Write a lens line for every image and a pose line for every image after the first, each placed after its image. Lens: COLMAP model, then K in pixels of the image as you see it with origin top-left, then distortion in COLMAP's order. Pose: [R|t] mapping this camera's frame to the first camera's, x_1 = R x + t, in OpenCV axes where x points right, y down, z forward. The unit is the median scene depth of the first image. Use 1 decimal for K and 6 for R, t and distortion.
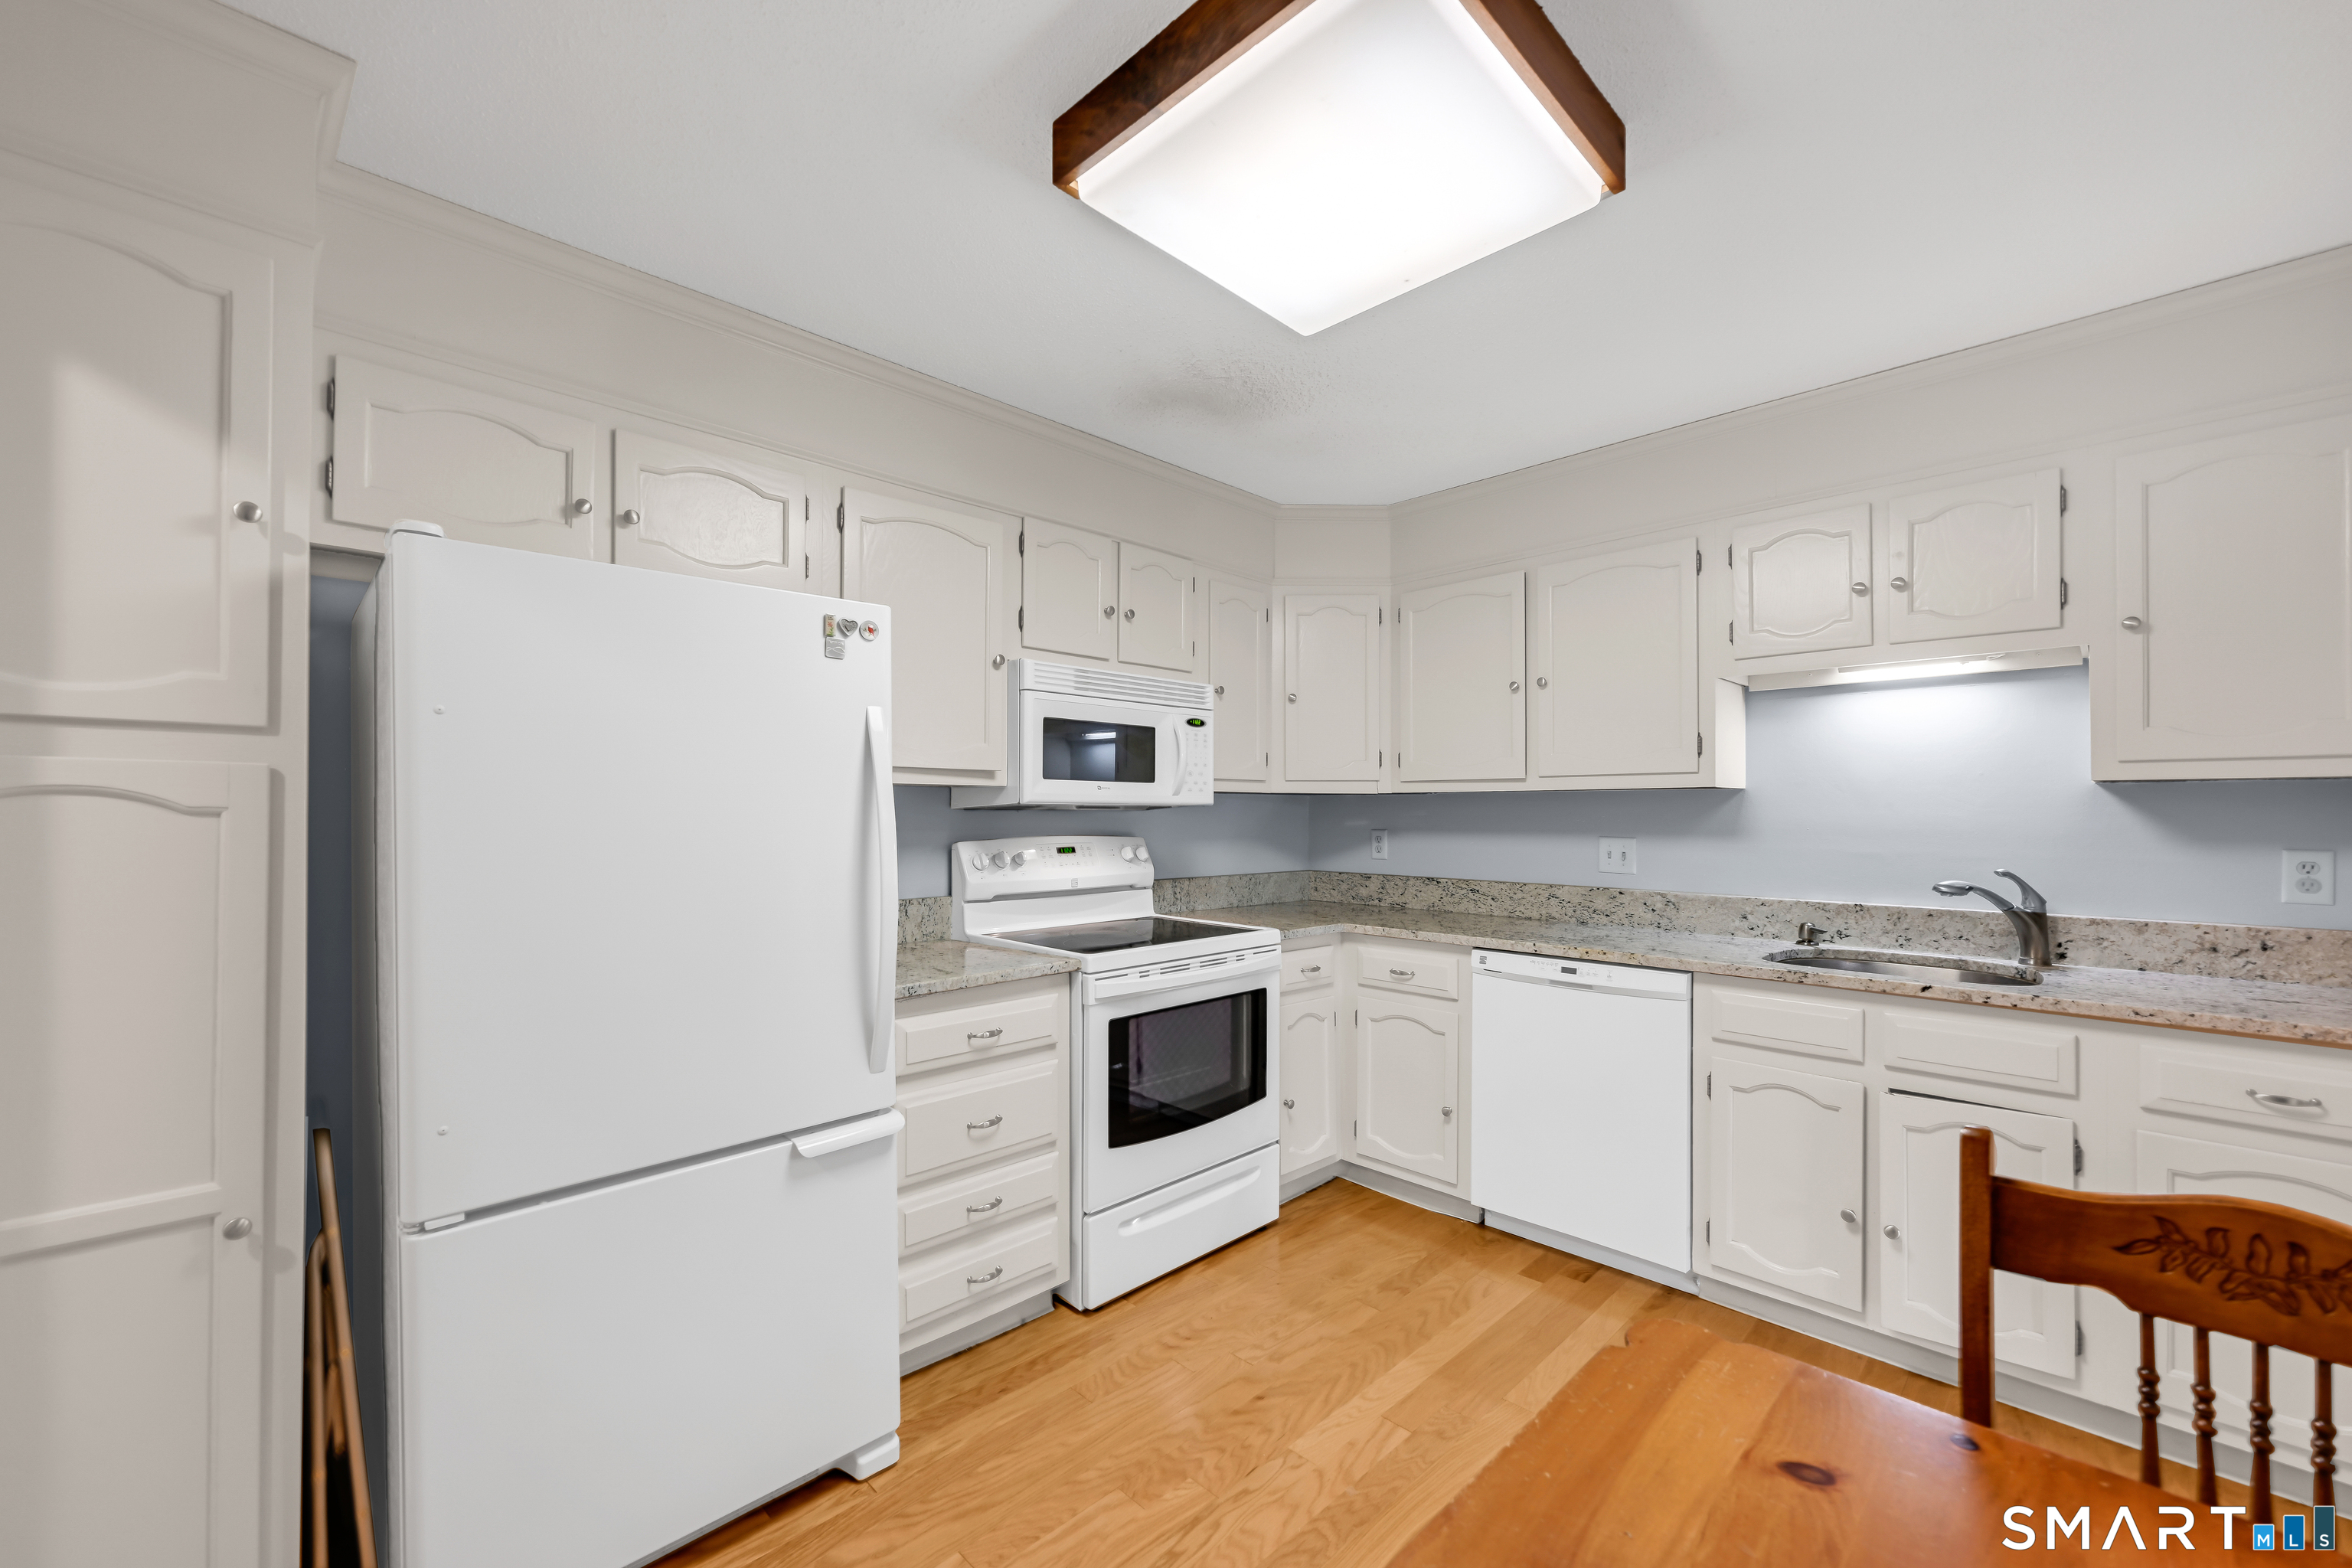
lens RADIAL K [[934.1, 0, 1179.9], [0, 934.1, 803.7], [0, 0, 1]] dist [0.002229, 0.000174]
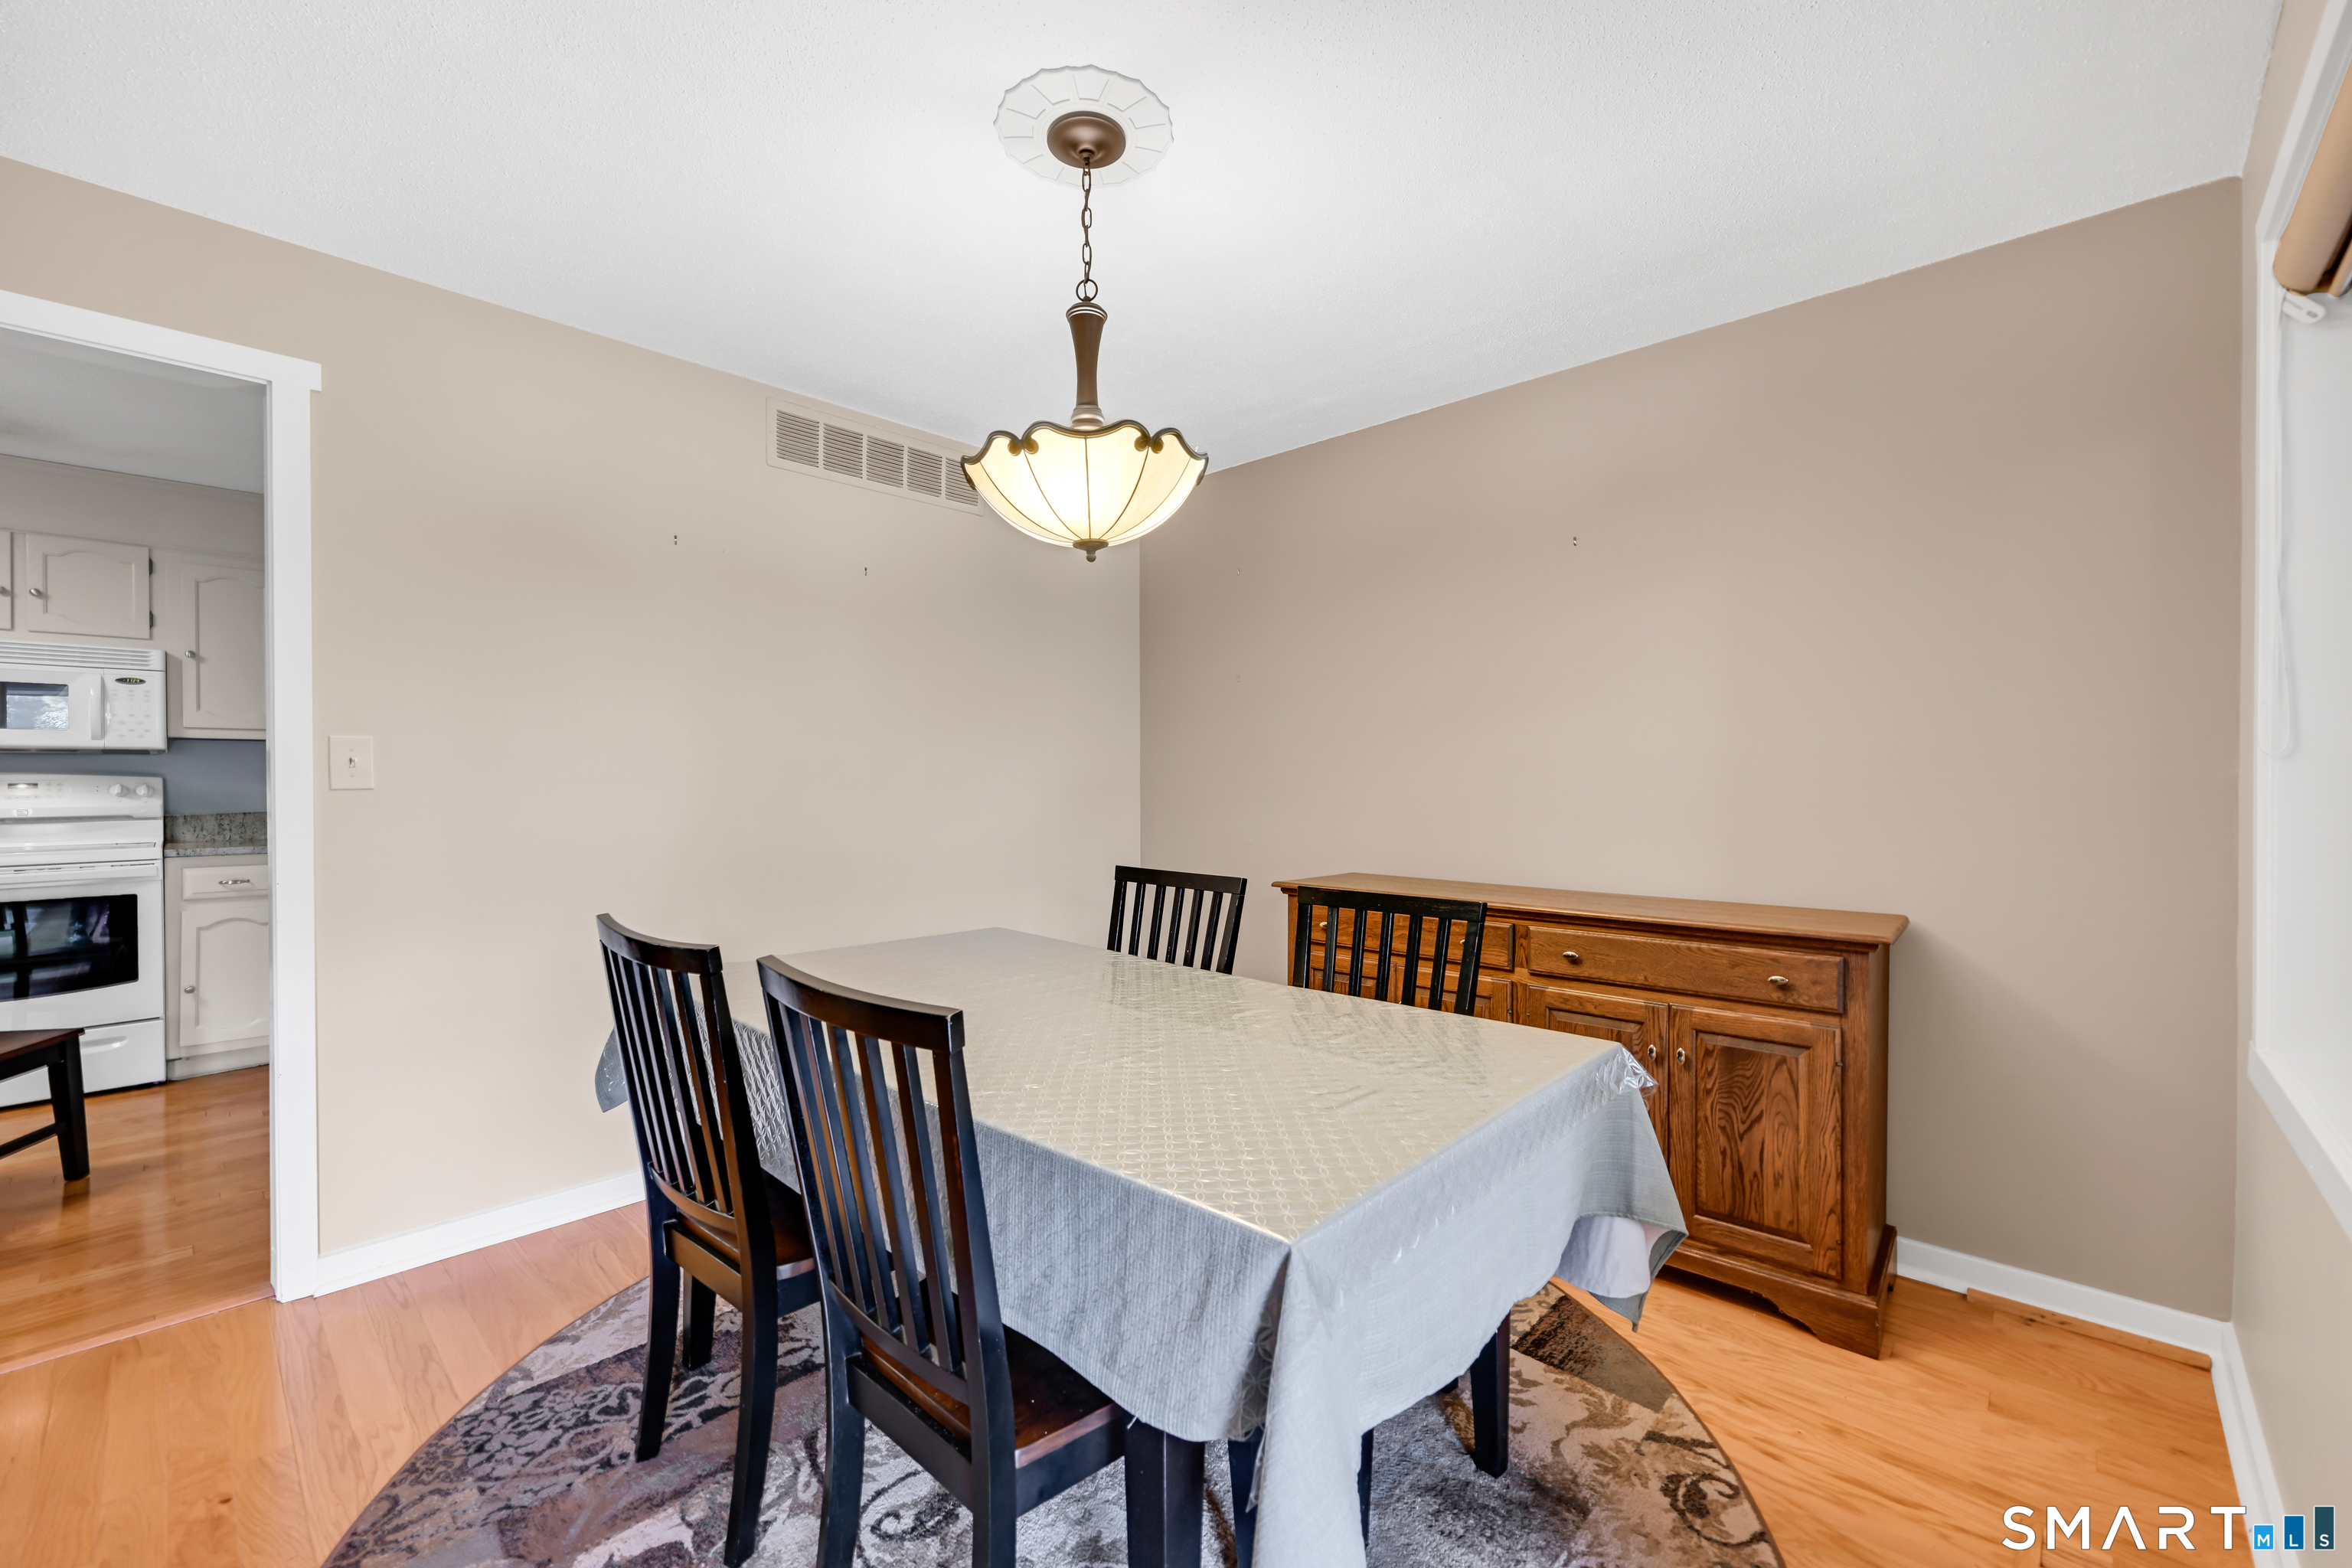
lens RADIAL K [[955.9, 0, 1176.0], [0, 955.9, 784.0], [0, 0, 1]] dist [0.000722, 0.000199]
pose [[0.999283, -0.009804, 0.036557, 1.656317], [0.009284, 0.999854, 0.014357, 0.052989], [-0.036692, -0.014007, 0.999228, -0.368161]]
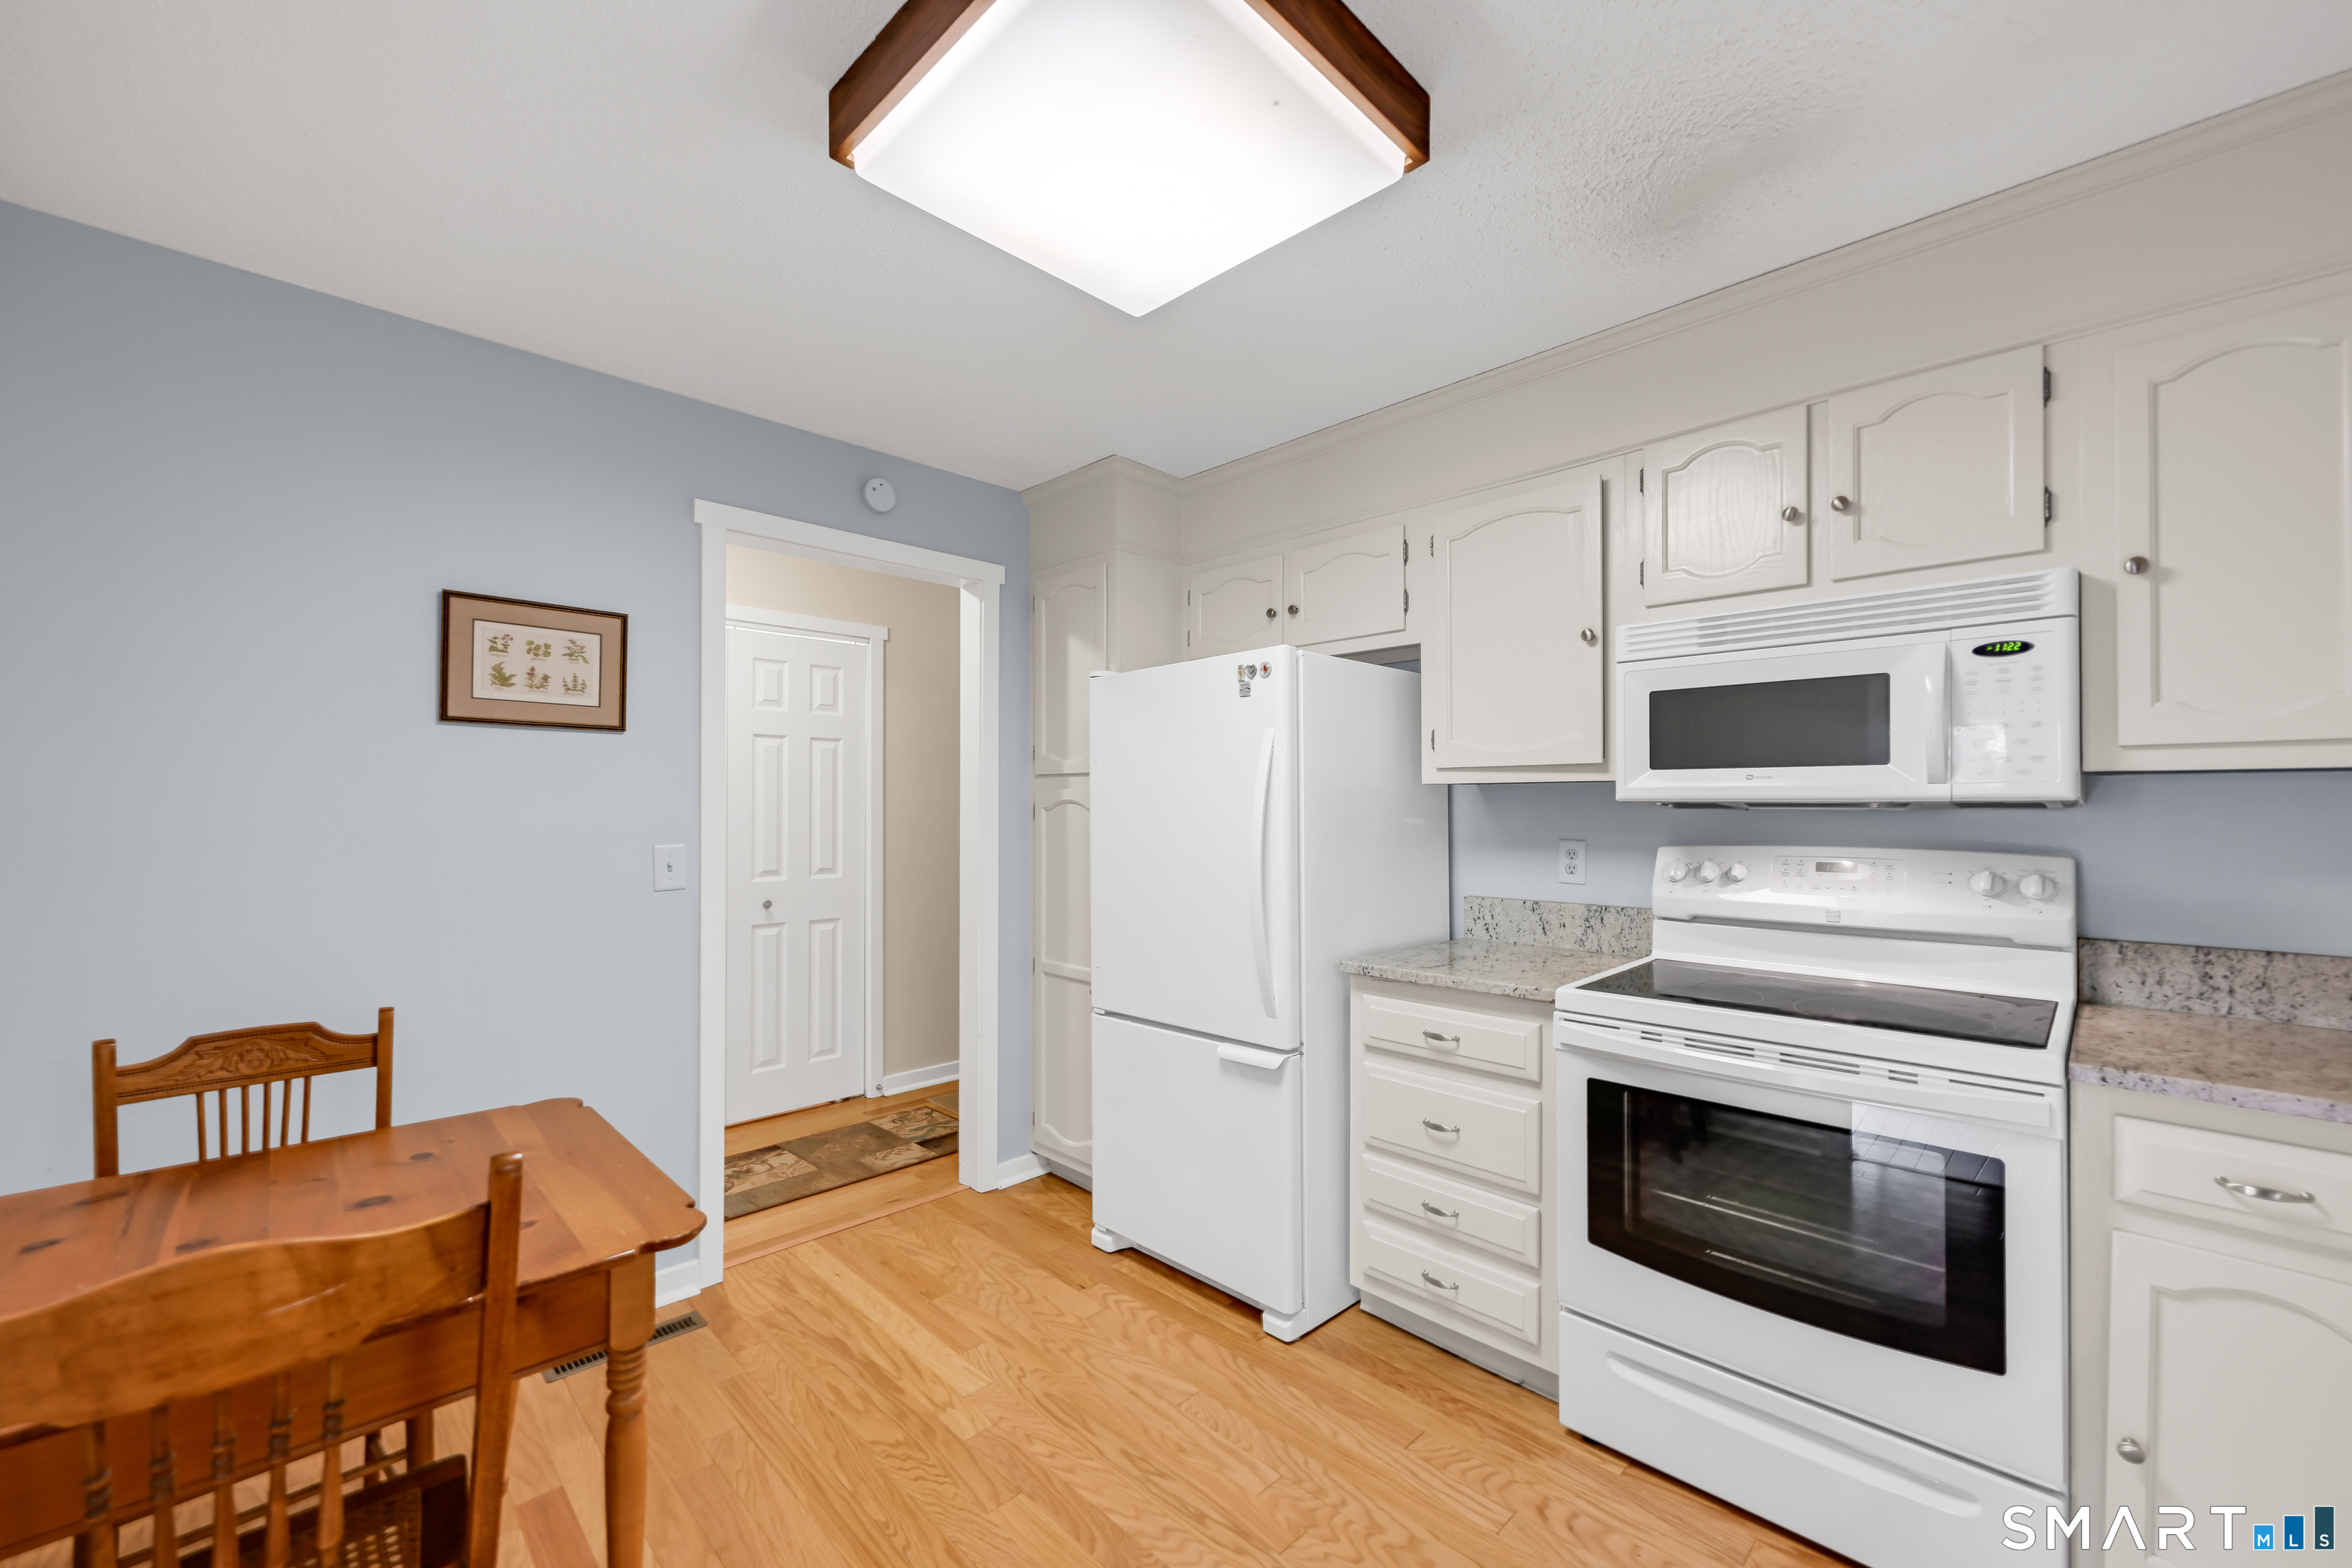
lens RADIAL K [[923.9, 0, 1179.8], [0, 923.9, 798.1], [0, 0, 1]] dist [-0.000879, 0.000001]
pose [[0.009566, -0.011930, -0.999883, 0.685307], [0.007937, 0.999898, -0.011854, 0.004006], [0.999923, -0.007823, 0.009660, 0.640956]]
